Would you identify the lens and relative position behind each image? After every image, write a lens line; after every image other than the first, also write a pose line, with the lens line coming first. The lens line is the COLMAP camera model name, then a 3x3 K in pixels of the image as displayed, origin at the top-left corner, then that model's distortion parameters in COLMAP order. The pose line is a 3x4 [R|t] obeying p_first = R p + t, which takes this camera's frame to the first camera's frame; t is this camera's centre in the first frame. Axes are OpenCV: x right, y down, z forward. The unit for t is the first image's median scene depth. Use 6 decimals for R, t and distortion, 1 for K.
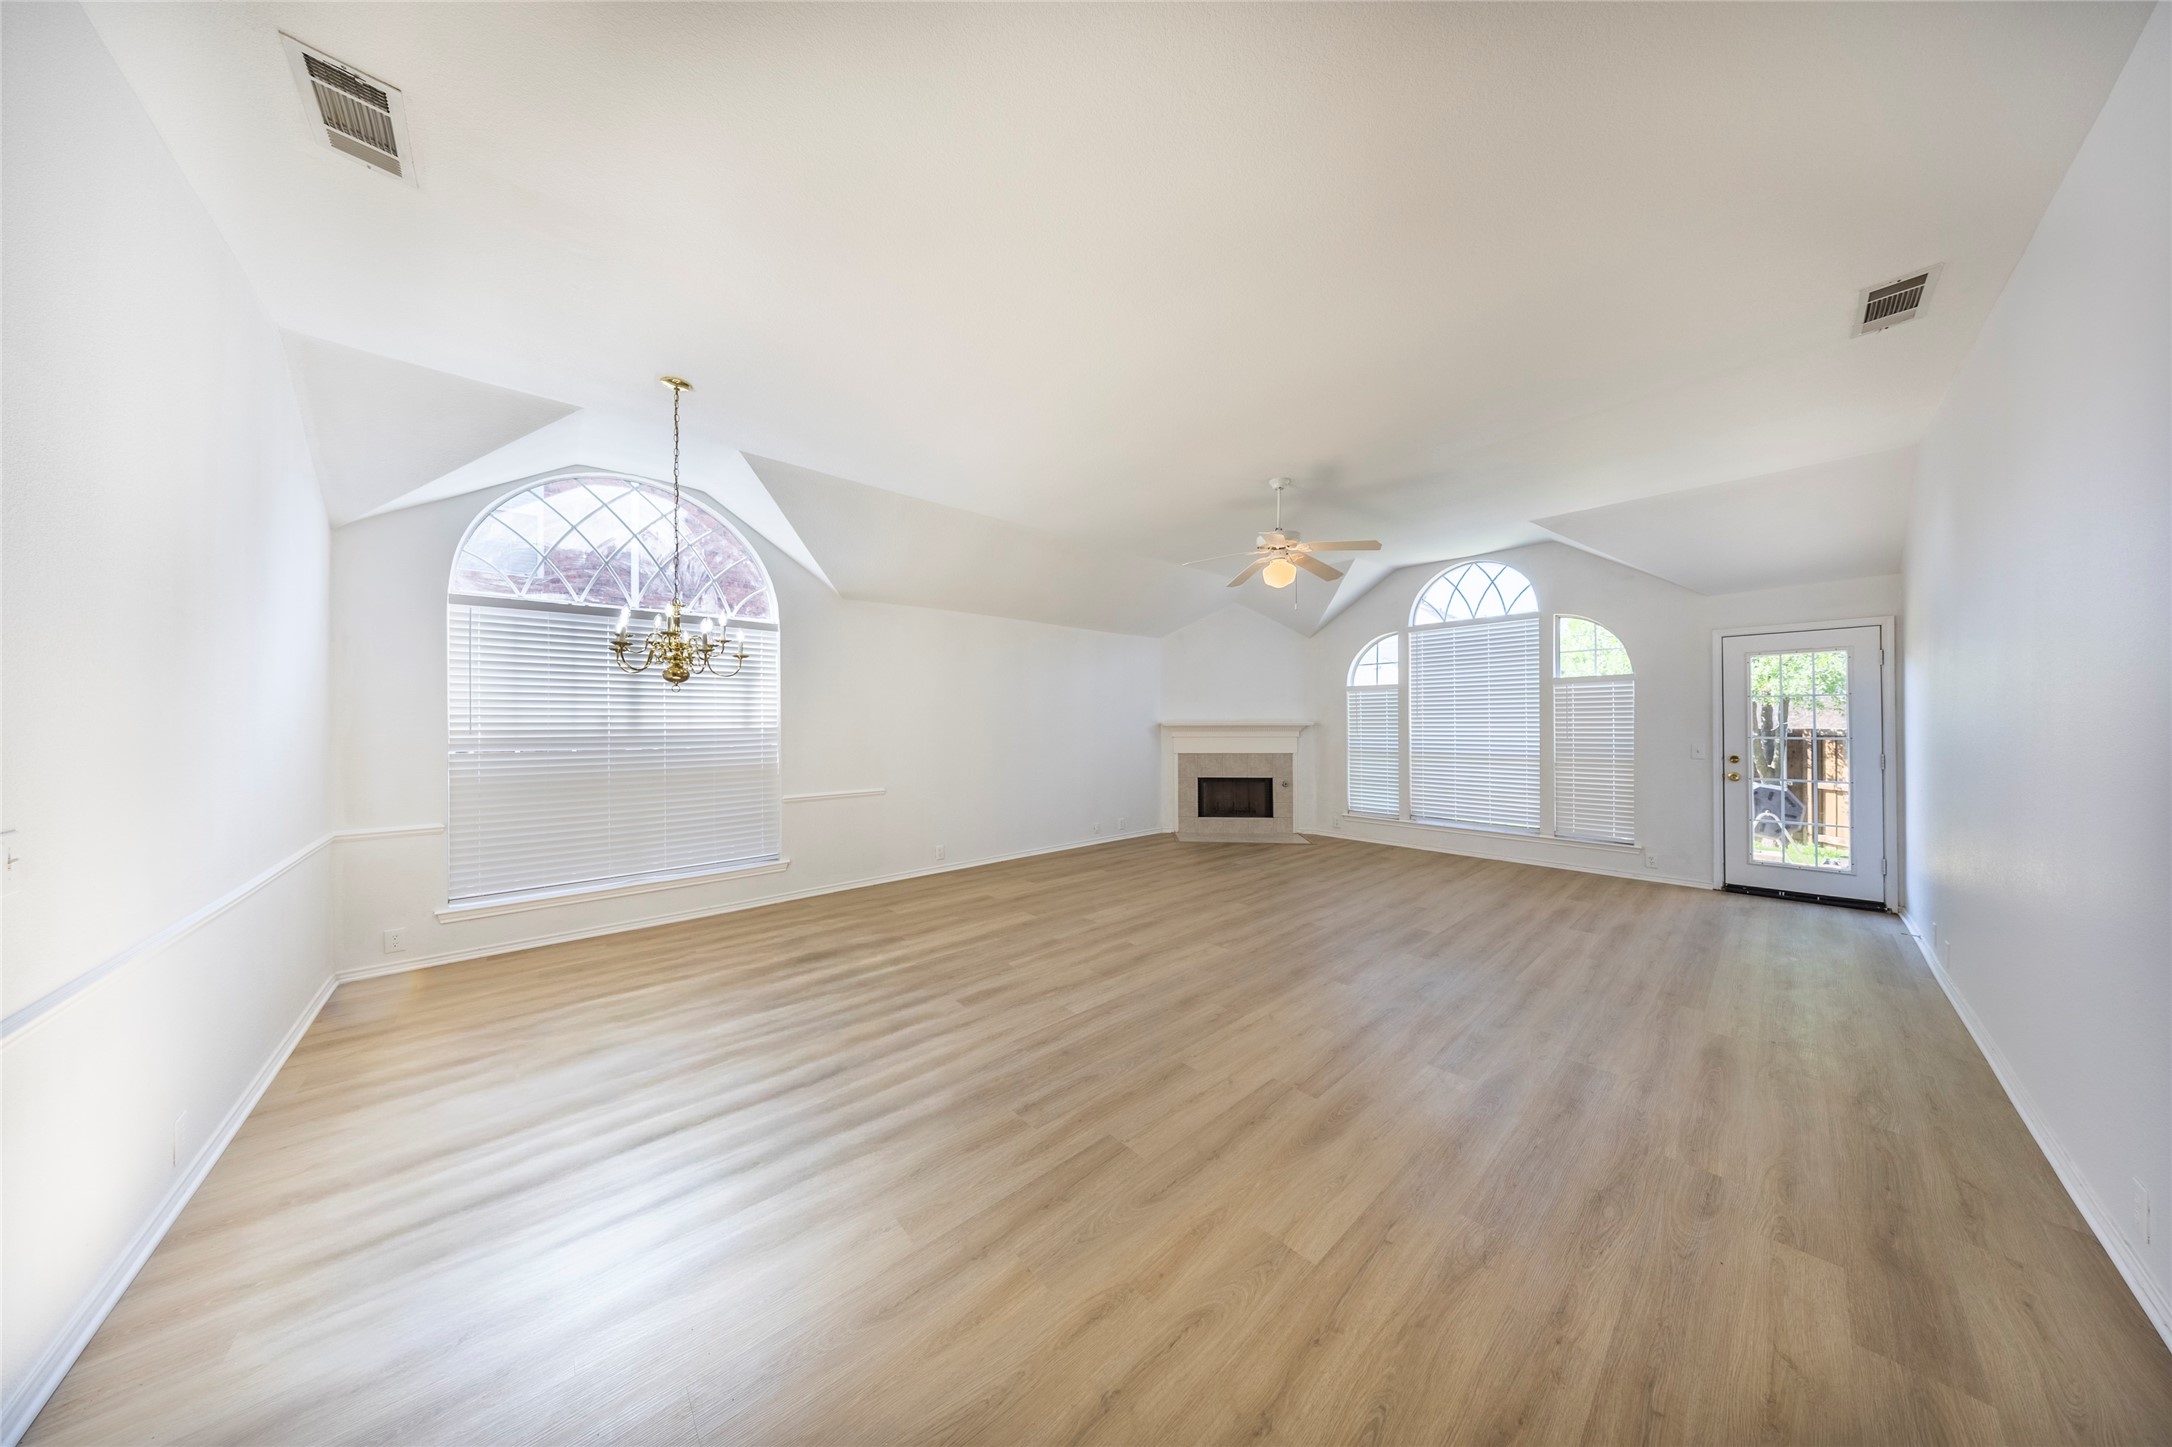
lens RADIAL K [[637.3, 0, 1078.0], [0, 637.3, 717.2], [0, 0, 1]] dist [-0.000580, -0.000048]
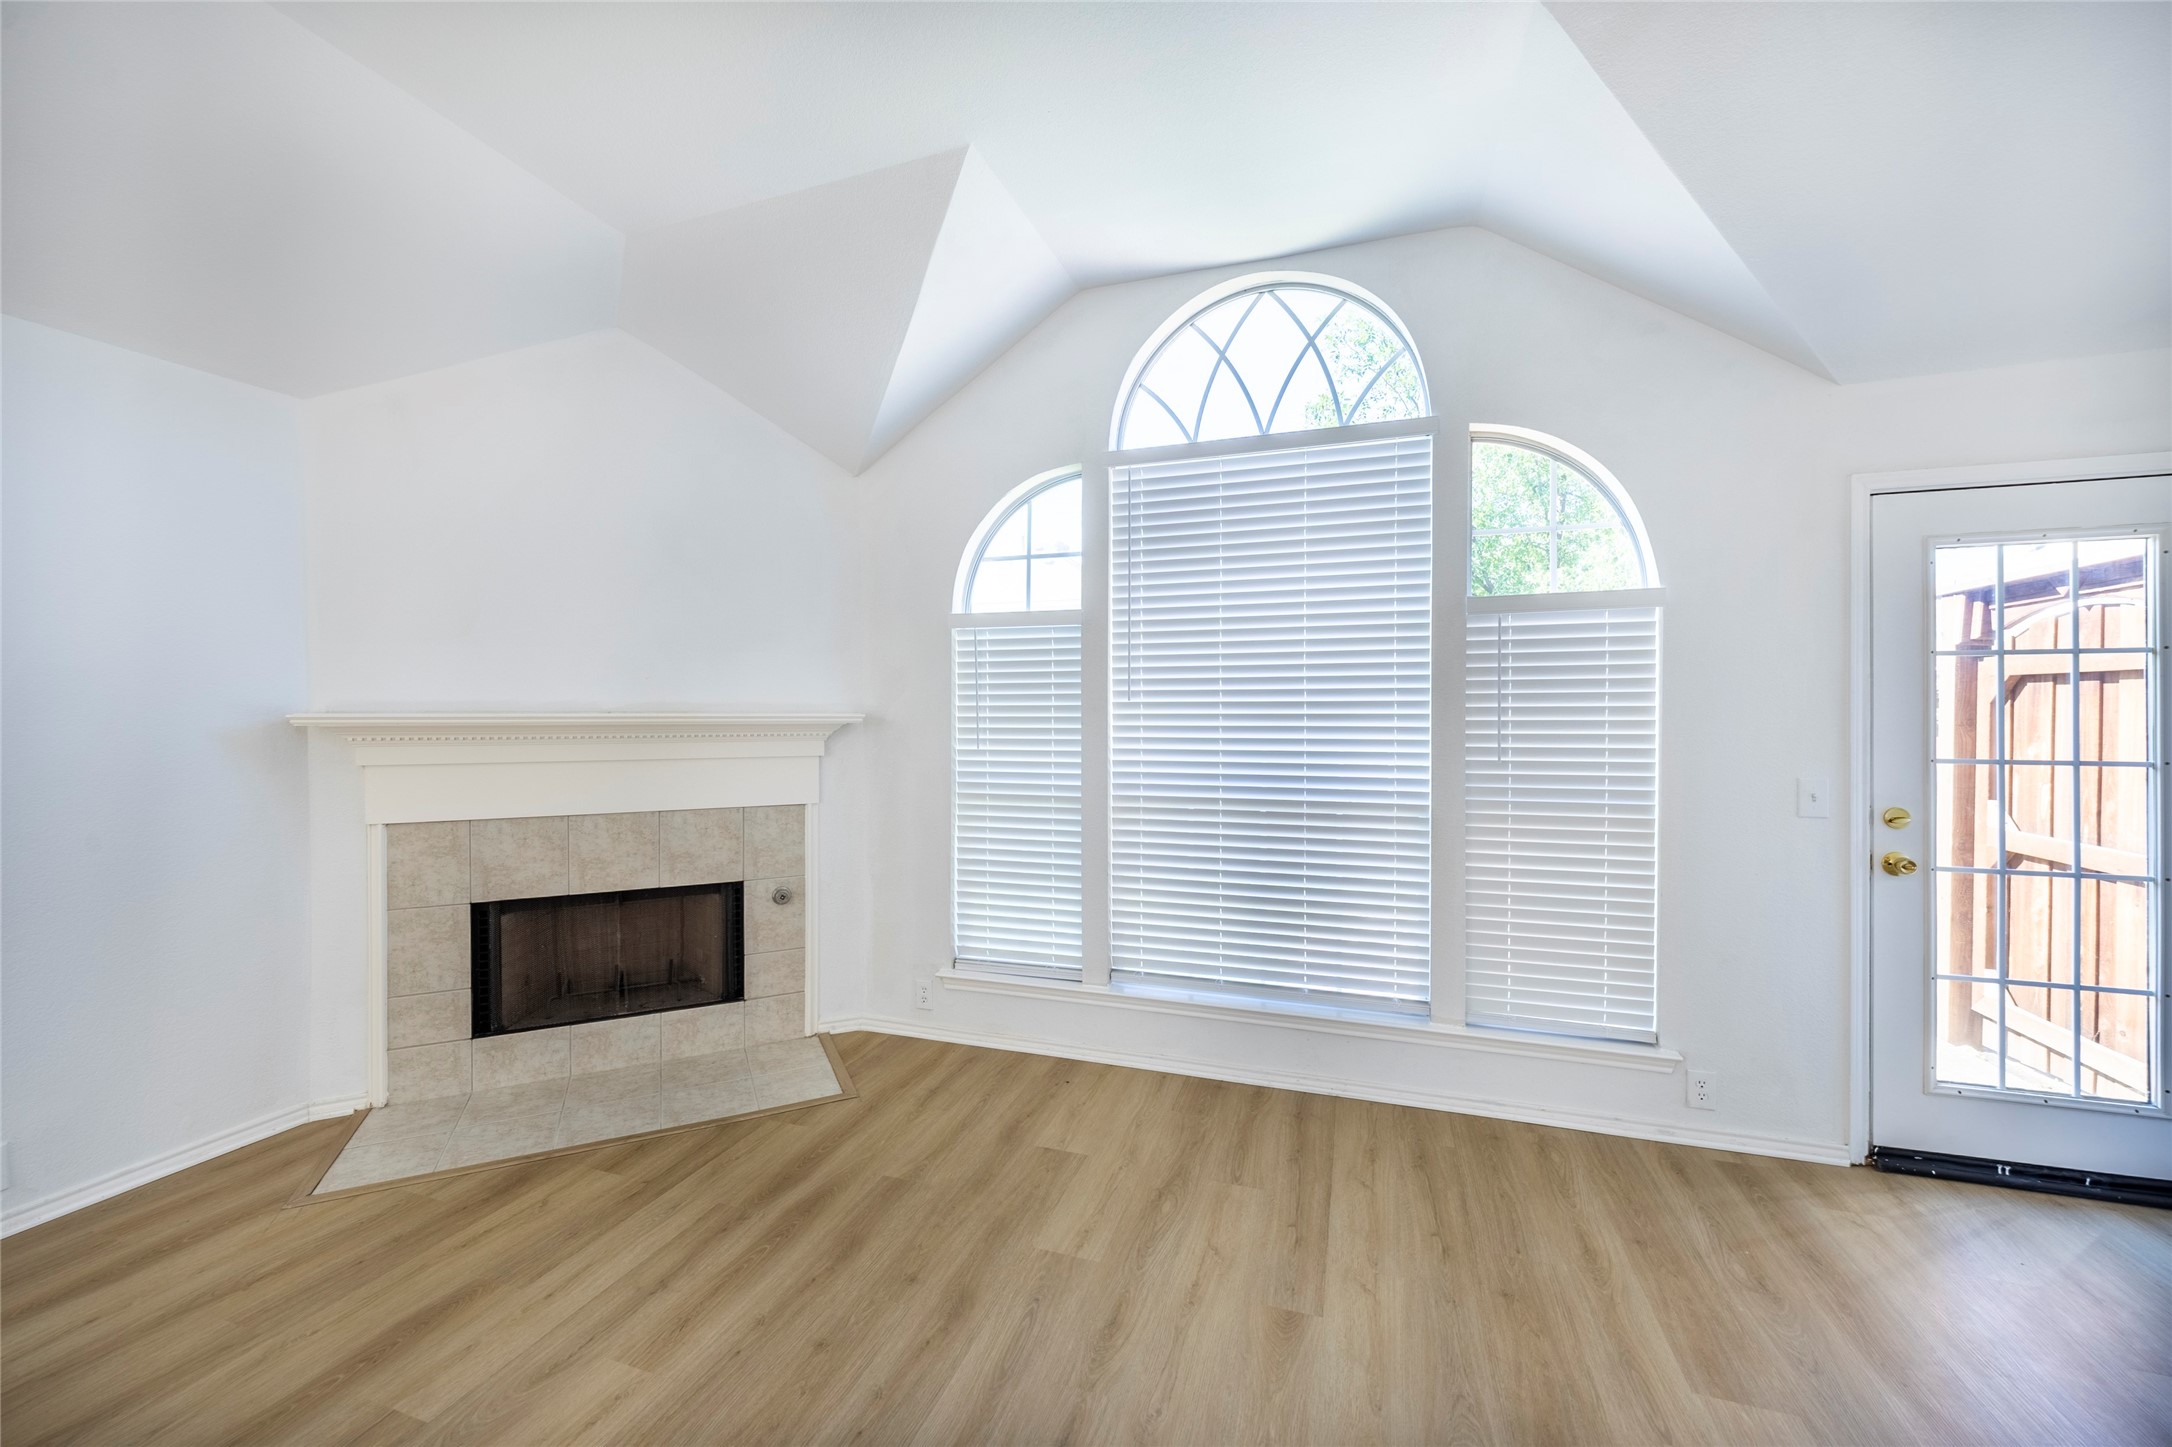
lens RADIAL K [[879.4, 0, 1075.4], [0, 879.4, 706.1], [0, 0, 1]] dist [0.000511, -0.000647]
pose [[0.877502, 0.006806, 0.479525, 0.254099], [-0.005346, 0.999976, -0.004410, 0.005250], [-0.479544, 0.001306, 0.877517, 0.550369]]
